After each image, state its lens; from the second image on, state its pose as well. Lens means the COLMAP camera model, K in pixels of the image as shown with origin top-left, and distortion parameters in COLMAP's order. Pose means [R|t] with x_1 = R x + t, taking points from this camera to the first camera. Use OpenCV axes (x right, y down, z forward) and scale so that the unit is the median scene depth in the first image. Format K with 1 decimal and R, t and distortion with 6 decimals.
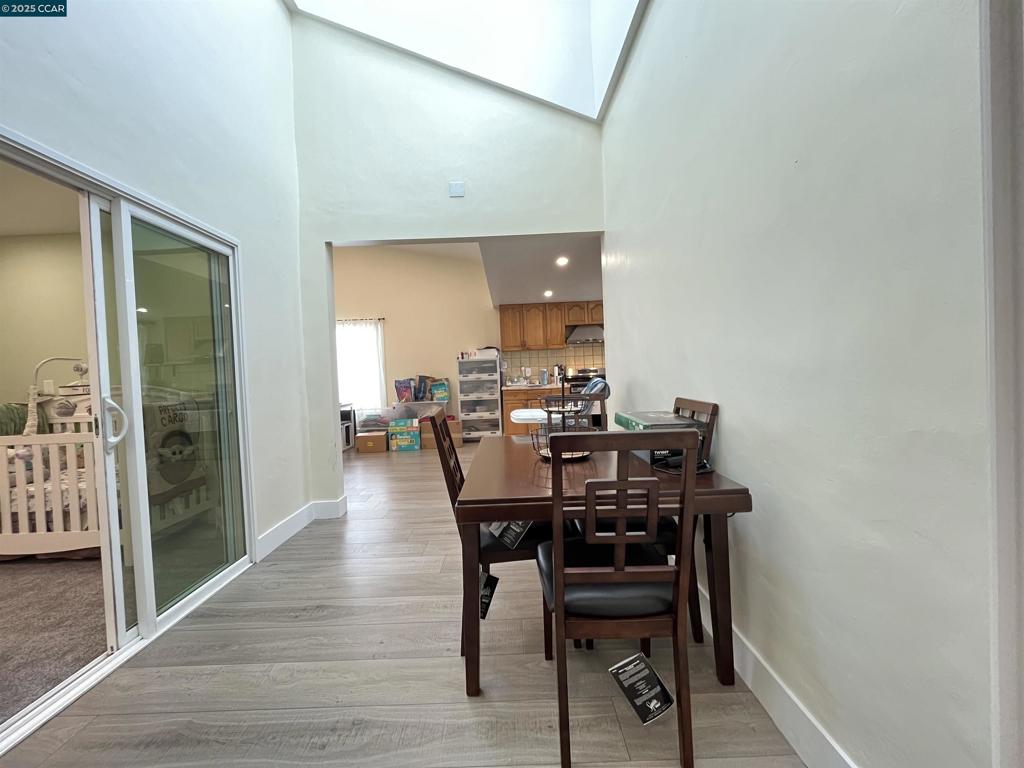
lens RADIAL K [[412.6, 0, 509.5], [0, 412.6, 373.4], [0, 0, 1]] dist [-0.004672, -0.000408]
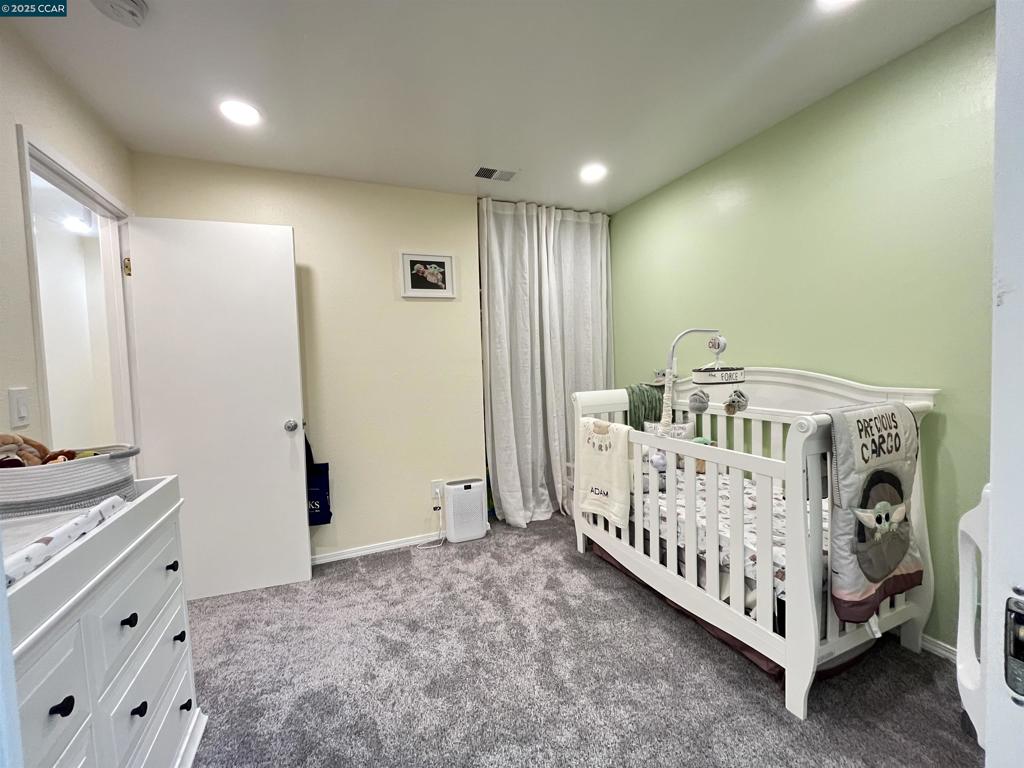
lens RADIAL K [[412.6, 0, 509.1], [0, 412.6, 376.5], [0, 0, 1]] dist [-0.004672, -0.000408]
pose [[0.390486, 0.064393, -0.918354, -0.599453], [0.004460, 0.997407, 0.071833, -0.009623], [0.920598, -0.032146, 0.389186, 0.454503]]
